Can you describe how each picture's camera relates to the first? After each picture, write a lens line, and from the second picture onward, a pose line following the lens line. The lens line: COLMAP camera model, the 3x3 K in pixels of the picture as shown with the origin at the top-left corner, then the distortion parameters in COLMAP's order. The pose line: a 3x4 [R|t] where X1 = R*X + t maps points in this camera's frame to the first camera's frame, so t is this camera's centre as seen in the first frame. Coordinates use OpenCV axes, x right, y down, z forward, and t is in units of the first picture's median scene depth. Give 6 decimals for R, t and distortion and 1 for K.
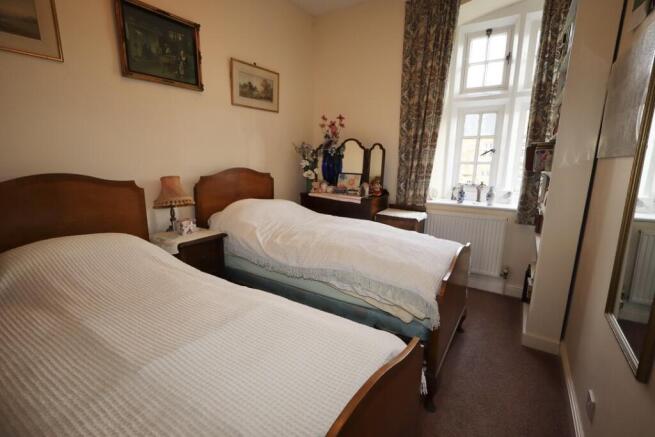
lens RADIAL K [[309.3, 0, 326.6], [0, 309.3, 218.6], [0, 0, 1]] dist [0.002406, -0.001551]
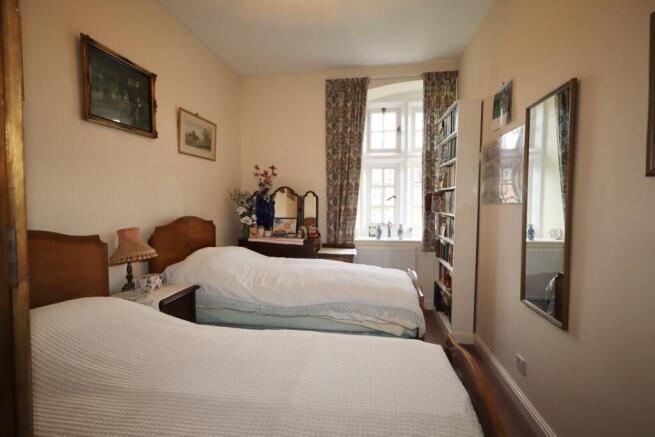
lens RADIAL K [[309.3, 0, 328.7], [0, 309.3, 217.1], [0, 0, 1]] dist [0.002406, -0.001551]
pose [[0.909072, -0.031966, 0.415412, -0.287872], [0.090314, 0.988465, -0.121576, -0.005427], [-0.406734, 0.148039, 0.901472, -0.042743]]
